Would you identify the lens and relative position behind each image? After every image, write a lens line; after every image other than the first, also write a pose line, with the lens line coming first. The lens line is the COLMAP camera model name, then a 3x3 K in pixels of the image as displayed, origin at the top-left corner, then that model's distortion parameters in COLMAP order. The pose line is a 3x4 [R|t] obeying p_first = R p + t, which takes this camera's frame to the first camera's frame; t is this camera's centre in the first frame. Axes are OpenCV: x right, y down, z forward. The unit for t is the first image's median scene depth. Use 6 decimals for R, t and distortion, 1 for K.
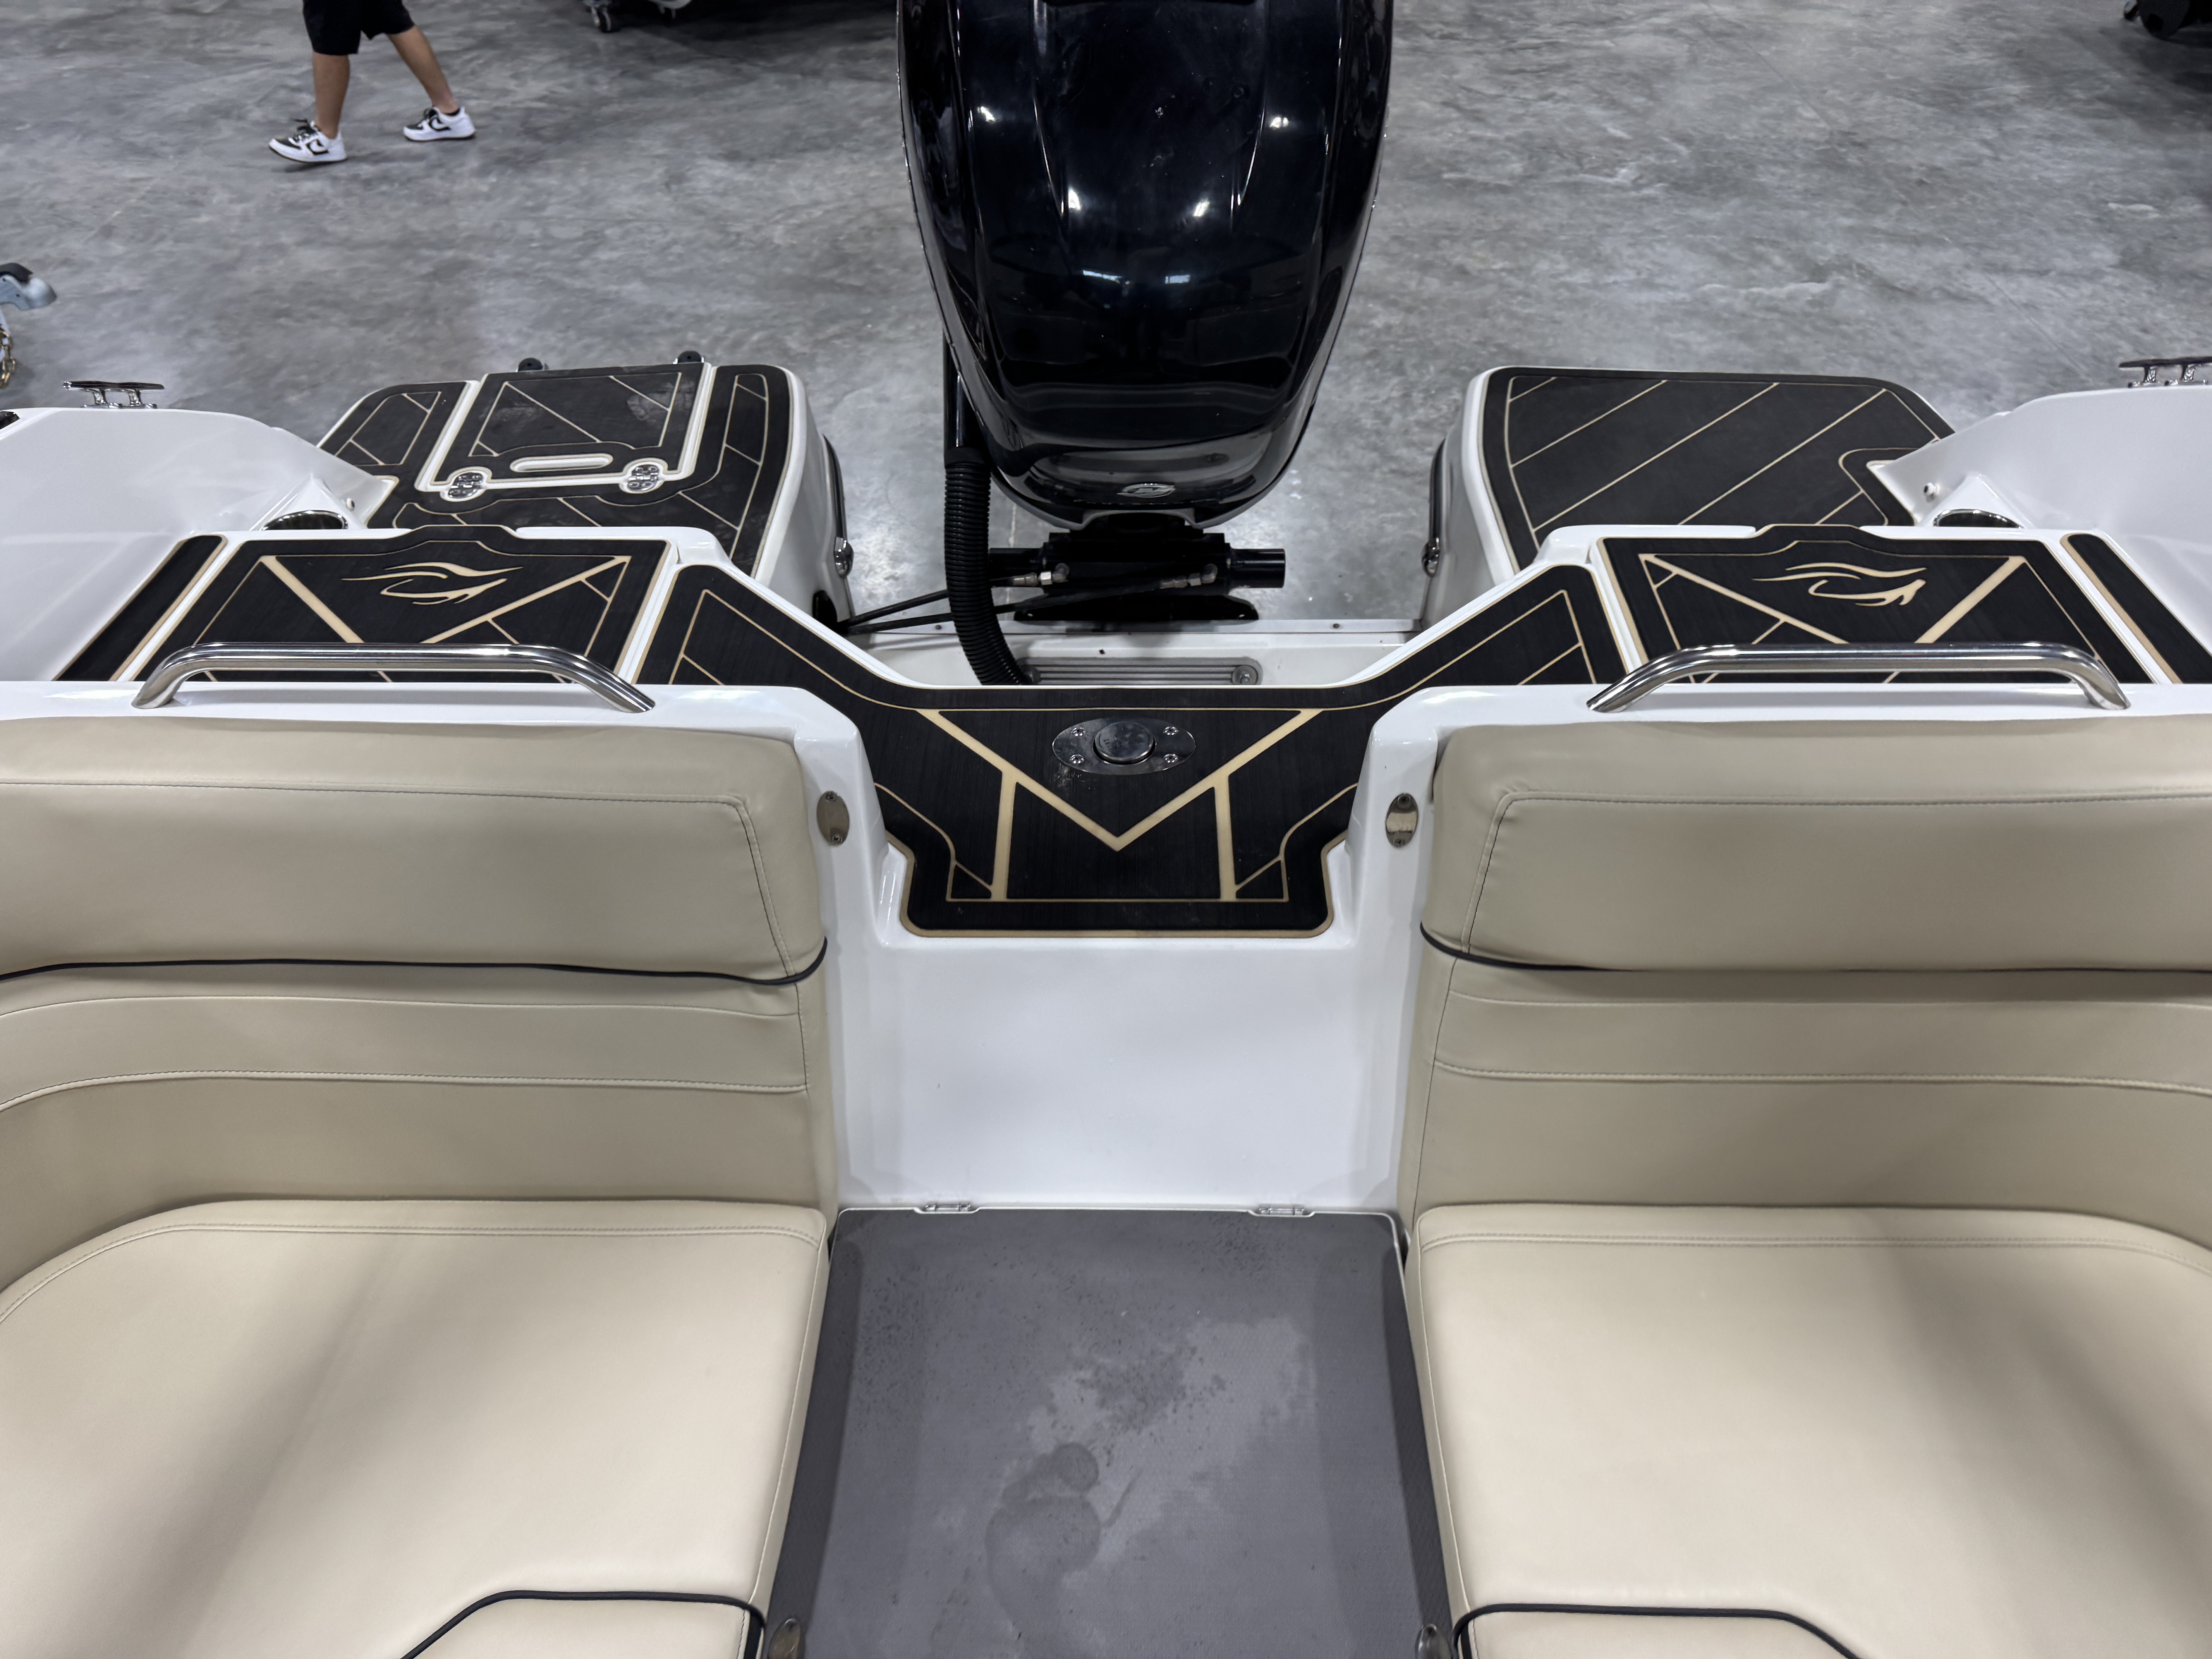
lens RADIAL K [[1571.6, 0, 1106.0], [0, 1571.6, 829.5], [0, 0, 1]] dist [0.031455, -0.025271]
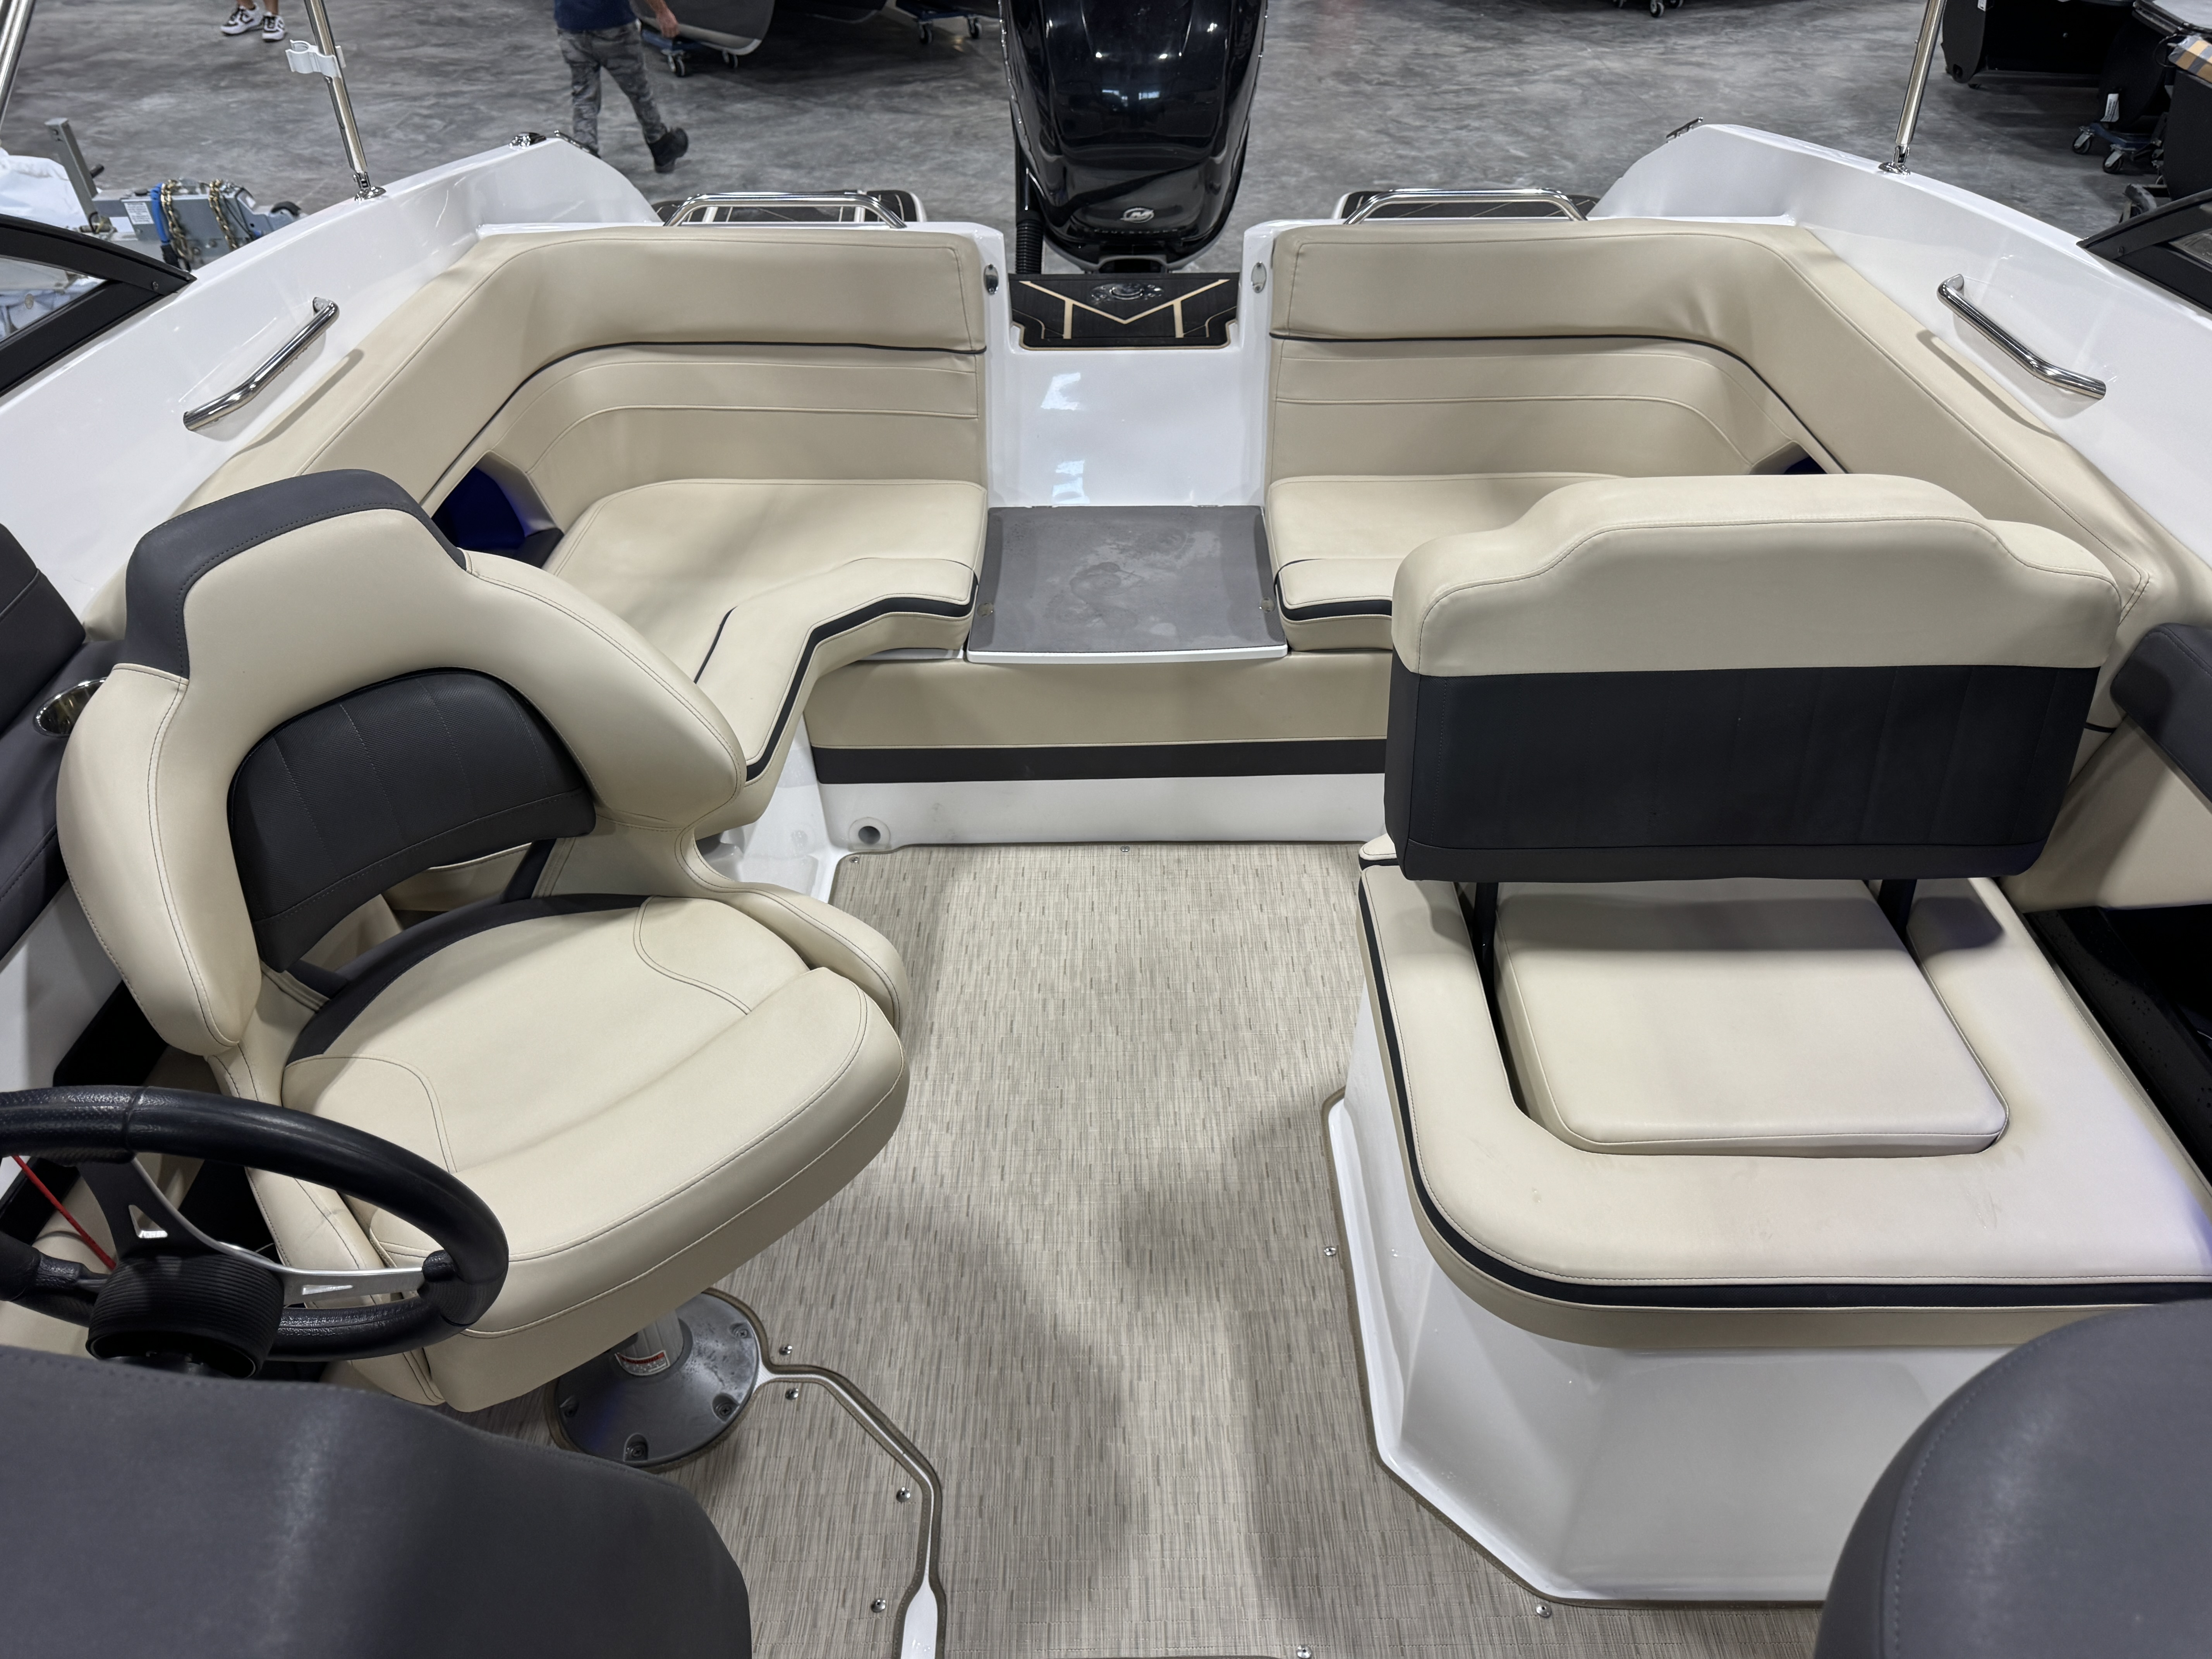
lens RADIAL K [[1579.0, 0, 1136.3], [0, 1579.0, 824.5], [0, 0, 1]] dist [0.050742, -0.052124]
pose [[0.999679, -0.008552, 0.023864, -0.006199], [0.009991, 0.998096, -0.060865, 0.148274], [-0.023298, 0.061083, 0.997861, -0.189320]]
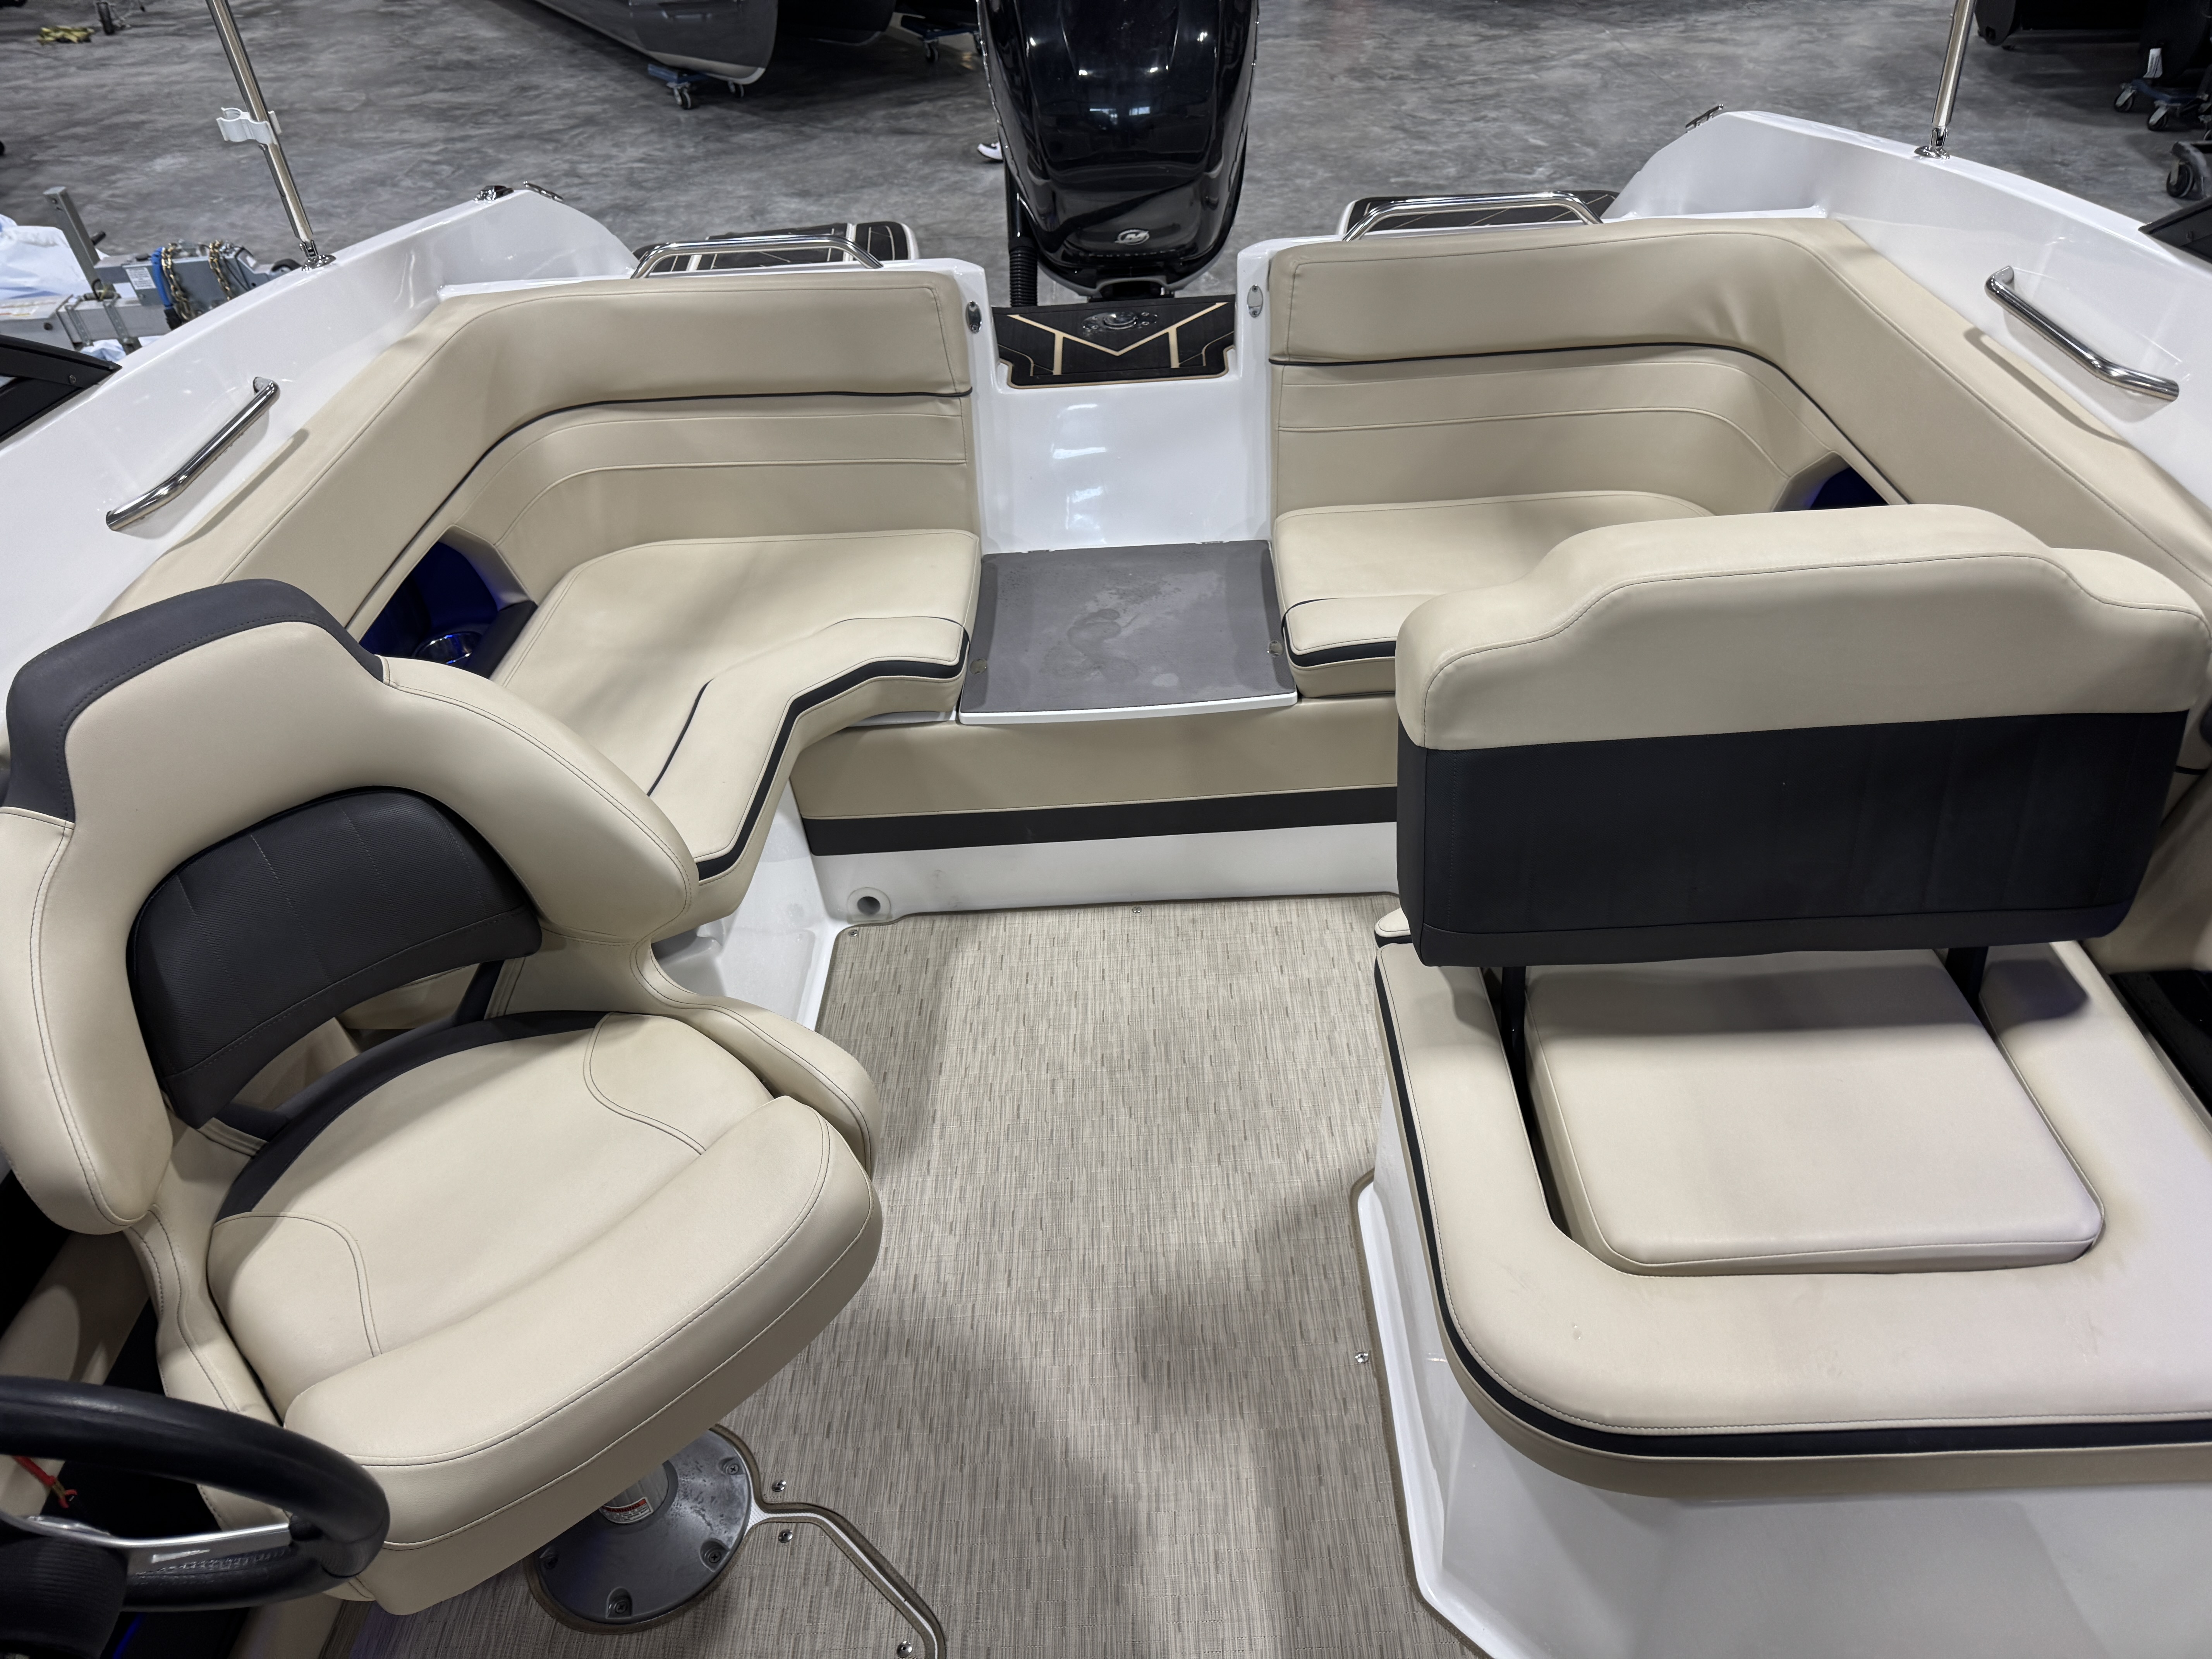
lens RADIAL K [[1574.5, 0, 1138.6], [0, 1574.5, 836.2], [0, 0, 1]] dist [0.049329, -0.047434]
pose [[0.998827, -0.048122, -0.005388, 0.002791], [0.047739, 0.997242, -0.056822, 0.135208], [0.008107, 0.056498, 0.998370, -0.170827]]
